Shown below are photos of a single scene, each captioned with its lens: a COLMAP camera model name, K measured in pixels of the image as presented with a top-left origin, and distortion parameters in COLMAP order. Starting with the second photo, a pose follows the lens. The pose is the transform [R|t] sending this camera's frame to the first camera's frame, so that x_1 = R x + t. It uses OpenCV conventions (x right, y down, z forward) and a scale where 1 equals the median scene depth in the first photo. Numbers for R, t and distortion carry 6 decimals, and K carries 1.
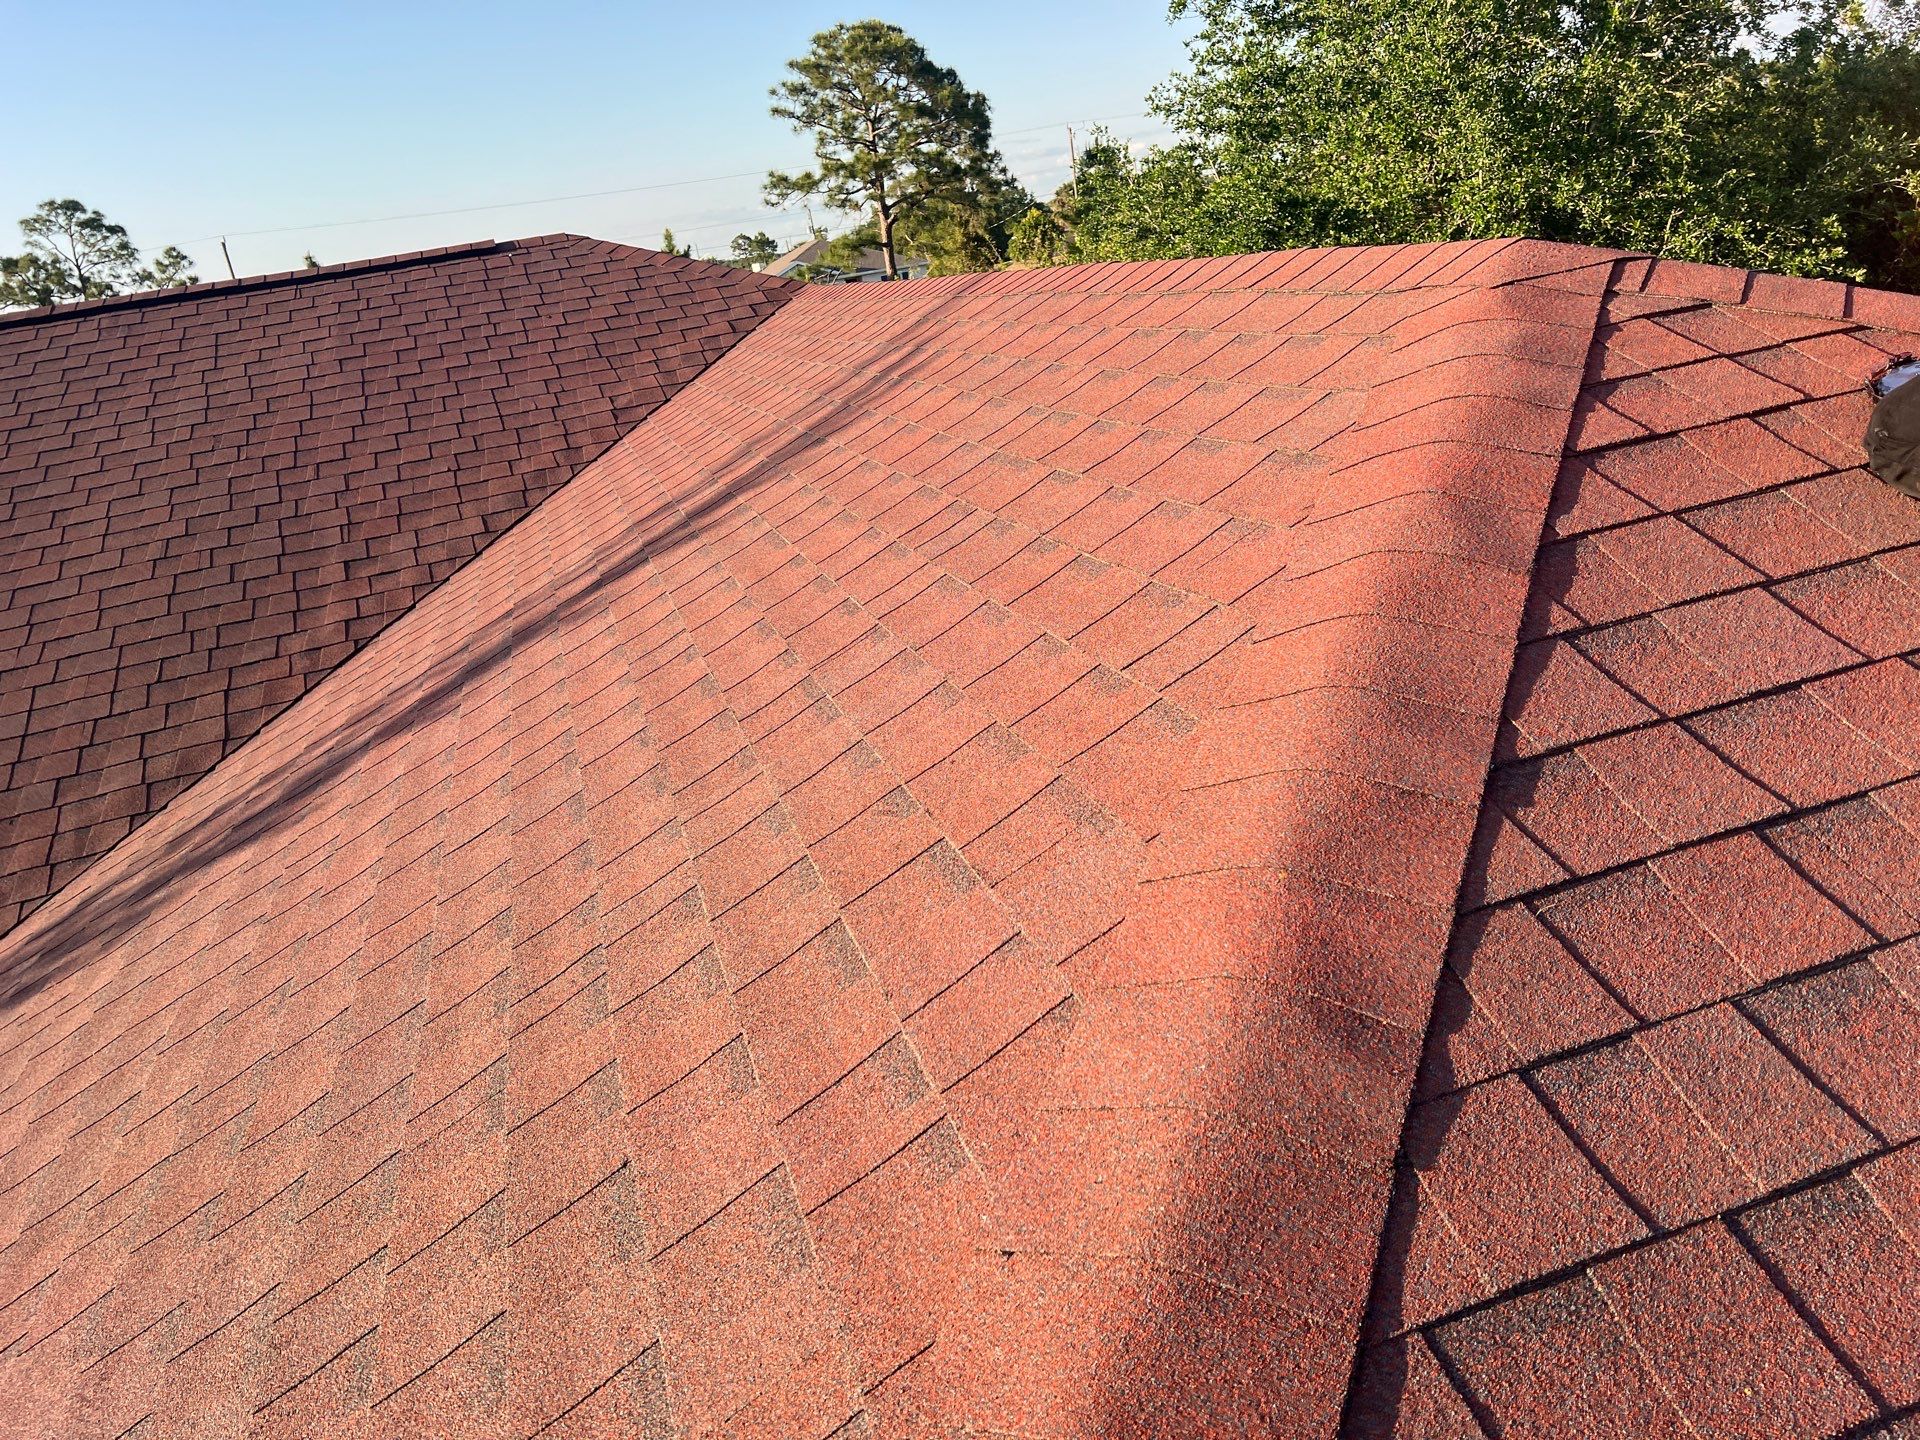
lens RADIAL K [[1423.1, 0, 960.0], [0, 1423.1, 720.0], [0, 0, 1]] dist [0.040034, -0.044048]
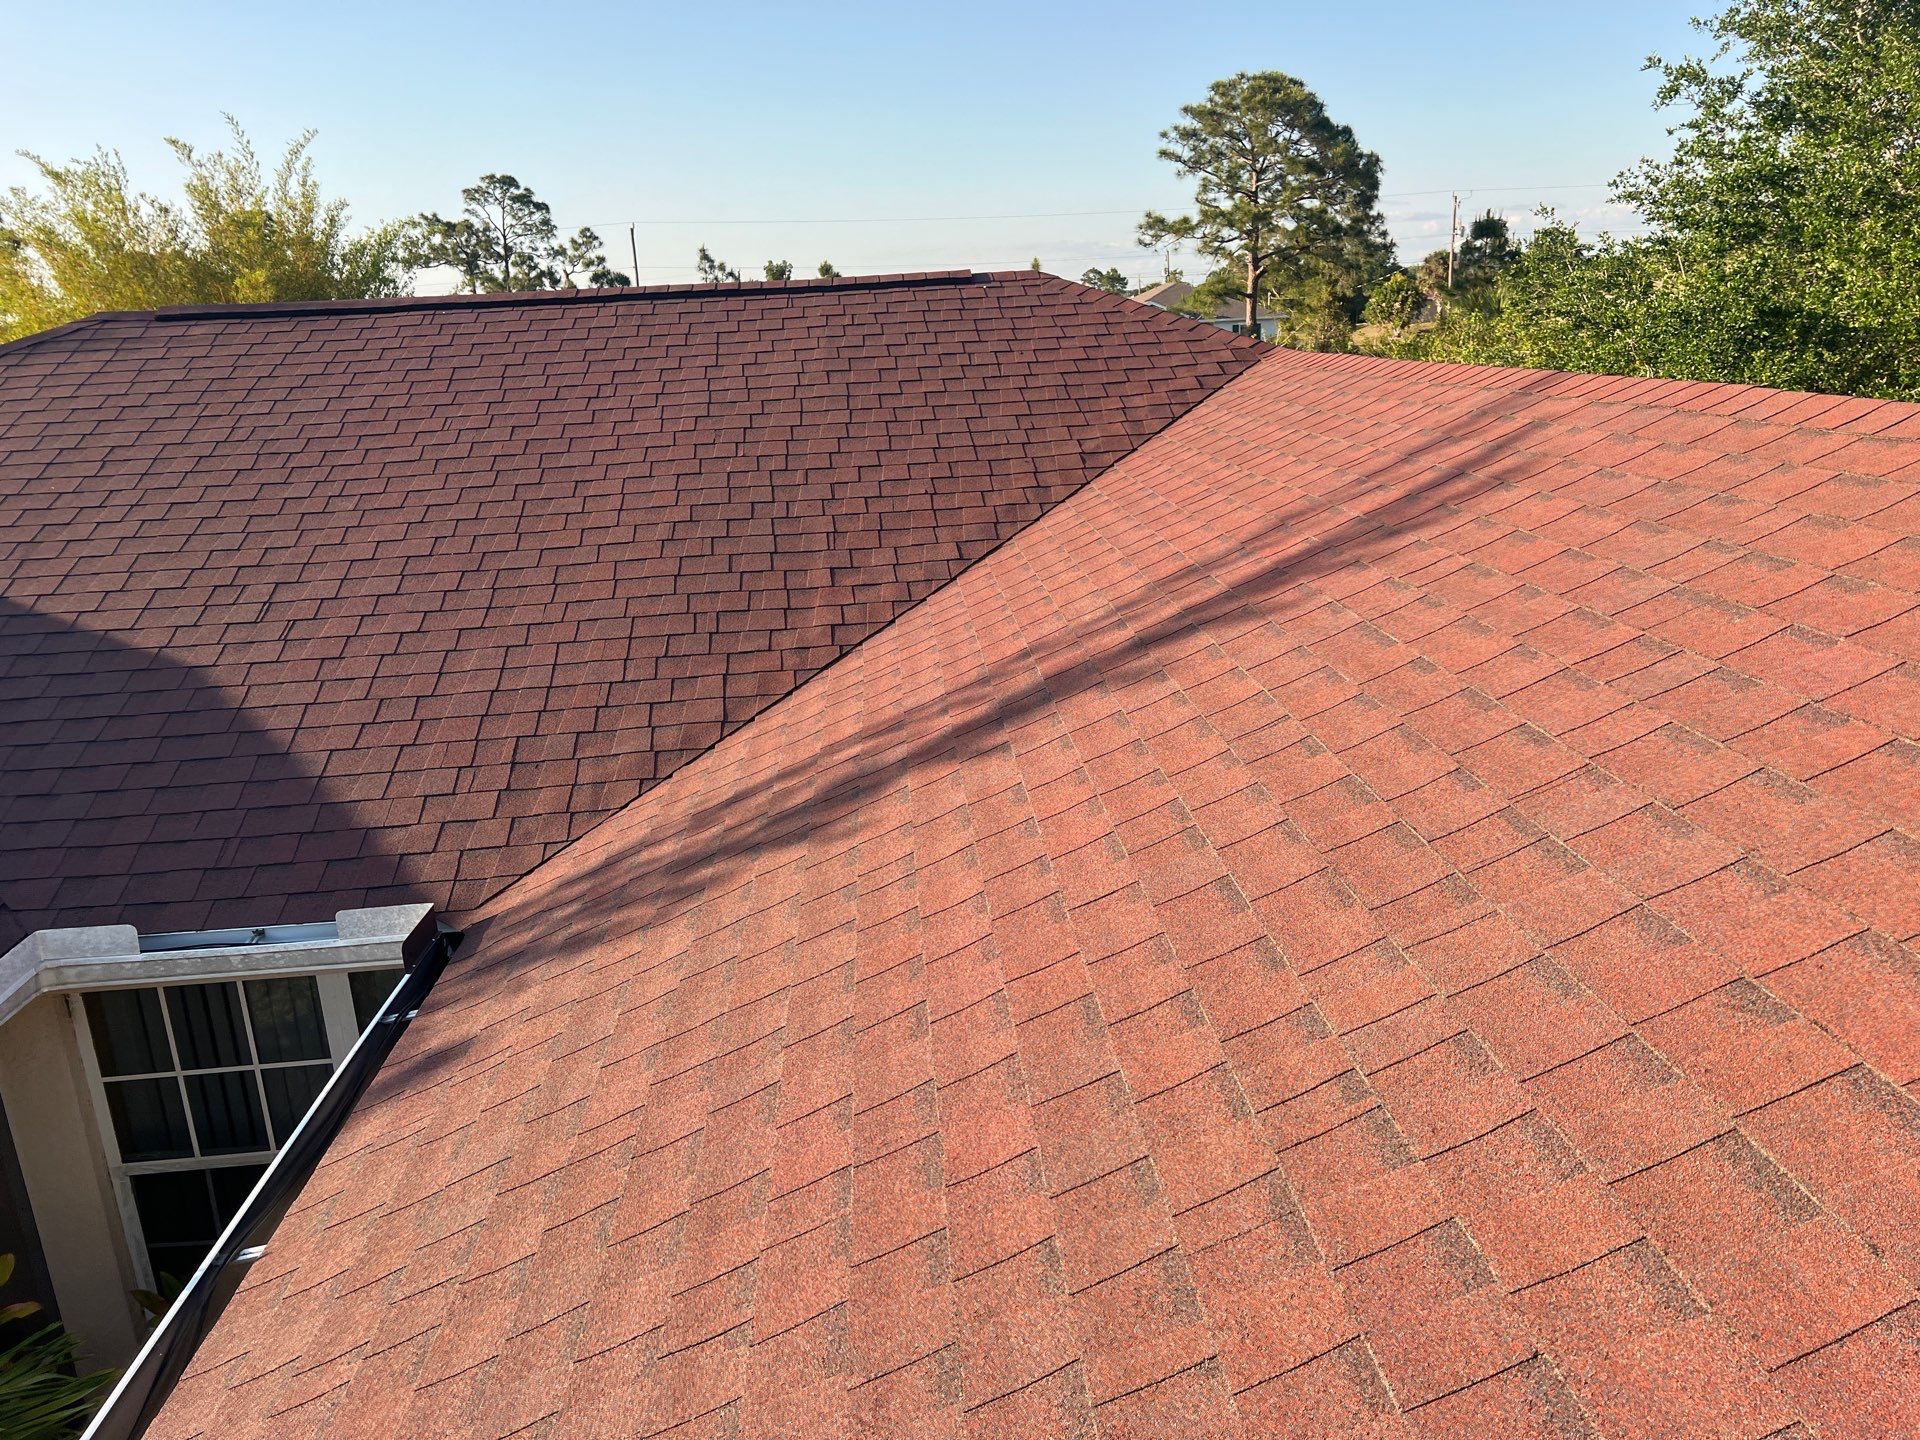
lens RADIAL K [[1413.6, 0, 951.0], [0, 1413.6, 739.4], [0, 0, 1]] dist [0.053455, -0.062080]
pose [[0.966662, 0.169277, -0.192118, -0.083955], [-0.171244, 0.985208, 0.006440, -0.005456], [0.190366, 0.026674, 0.981351, -0.001644]]
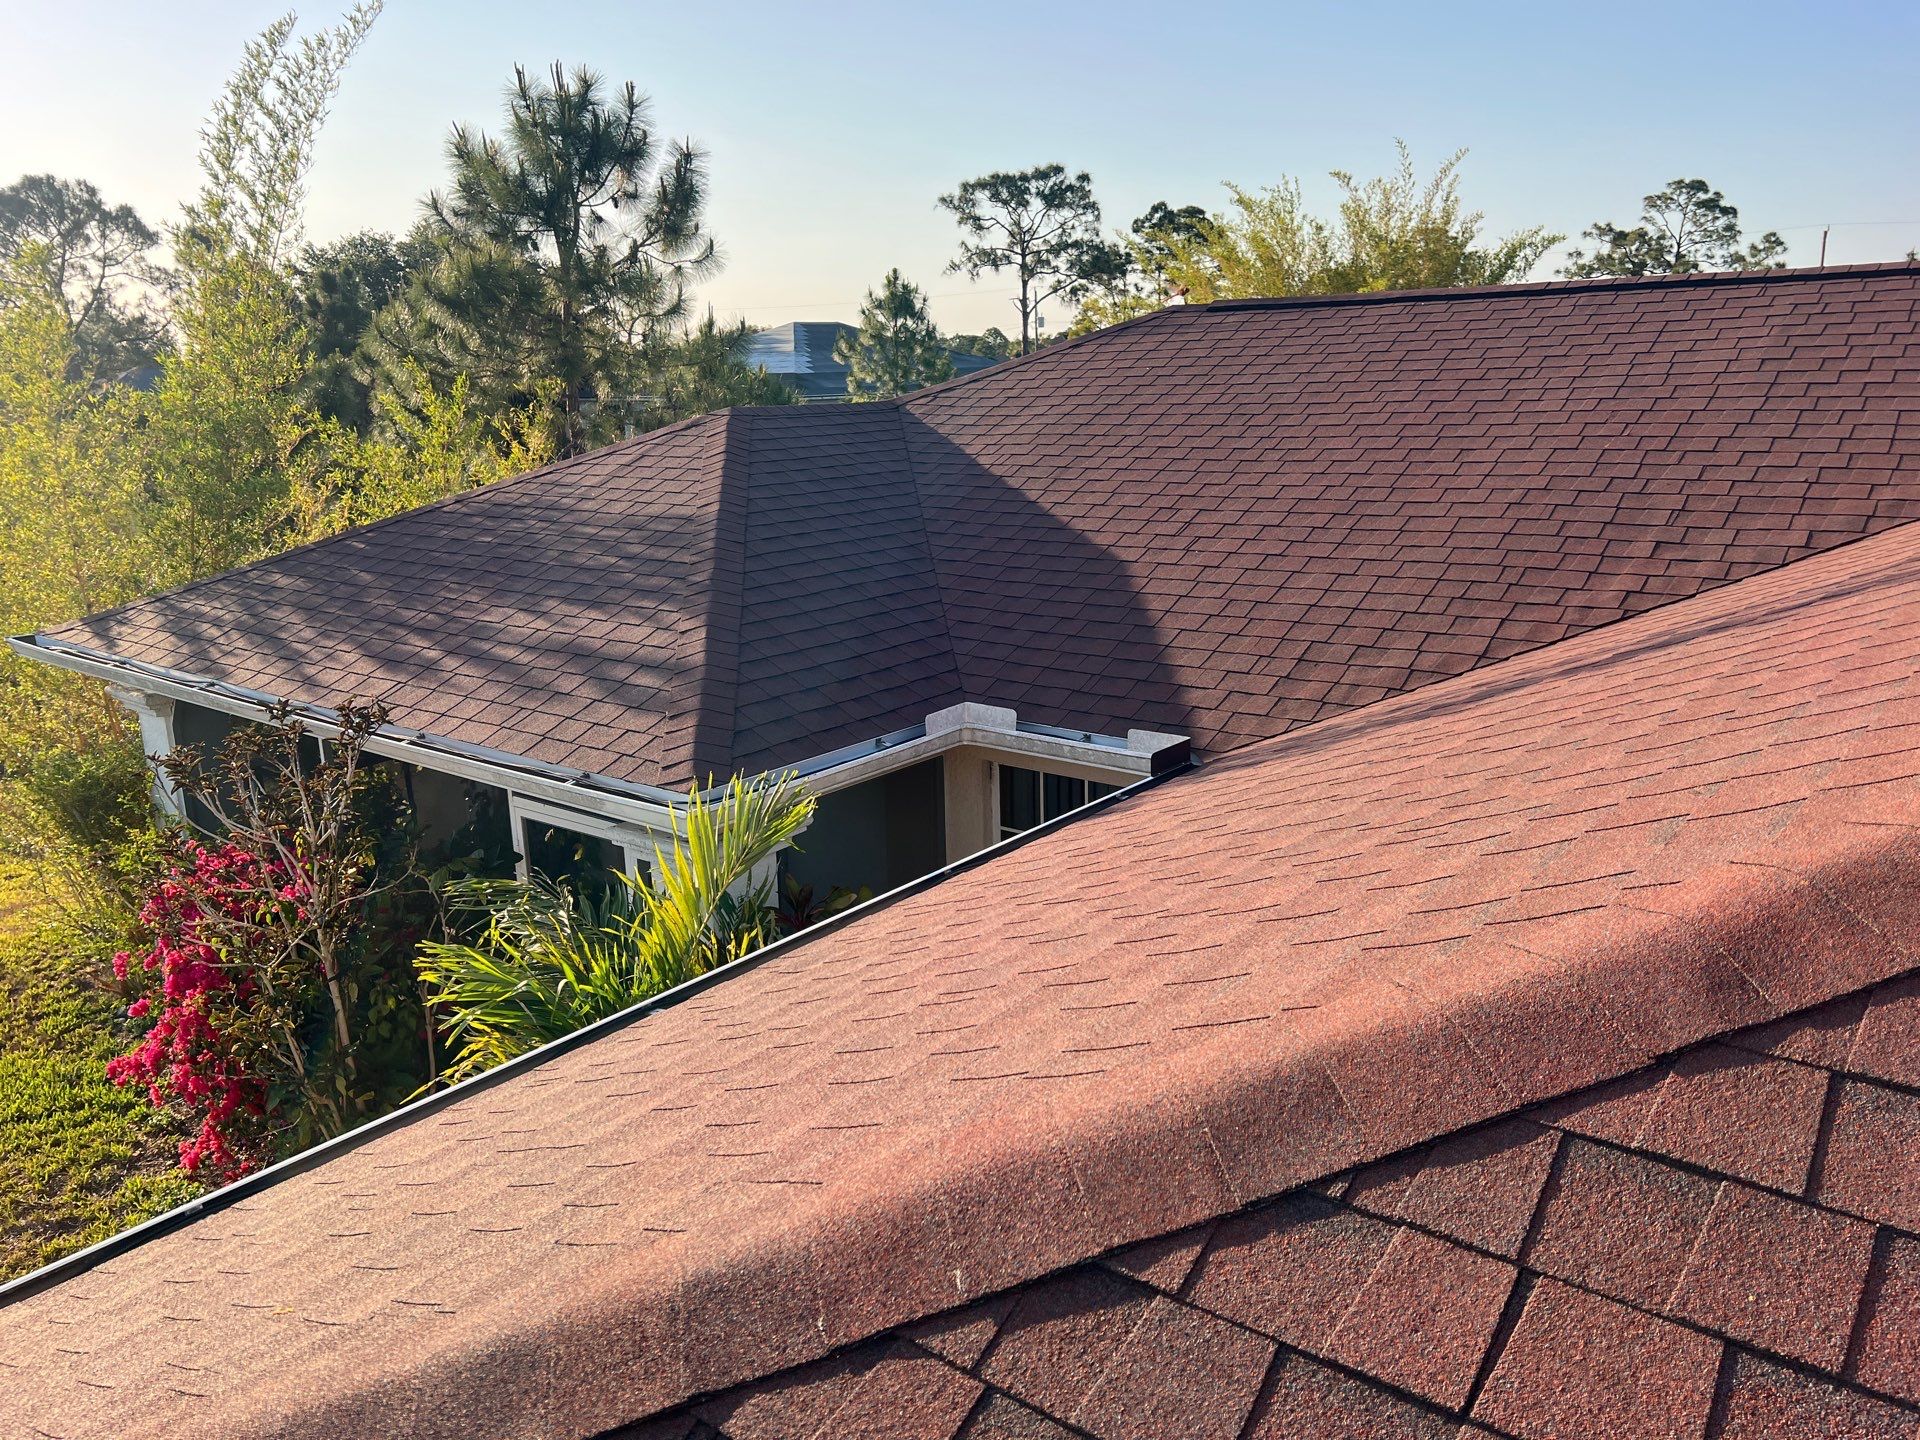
lens RADIAL K [[1441.3, 0, 960.0], [0, 1441.3, 720.0], [0, 0, 1]] dist [0.008175, -0.011476]
pose [[0.557557, 0.328232, -0.762492, 0.102013], [-0.321351, 0.932240, 0.166322, 0.001733], [0.765417, 0.152293, 0.625255, -0.040014]]
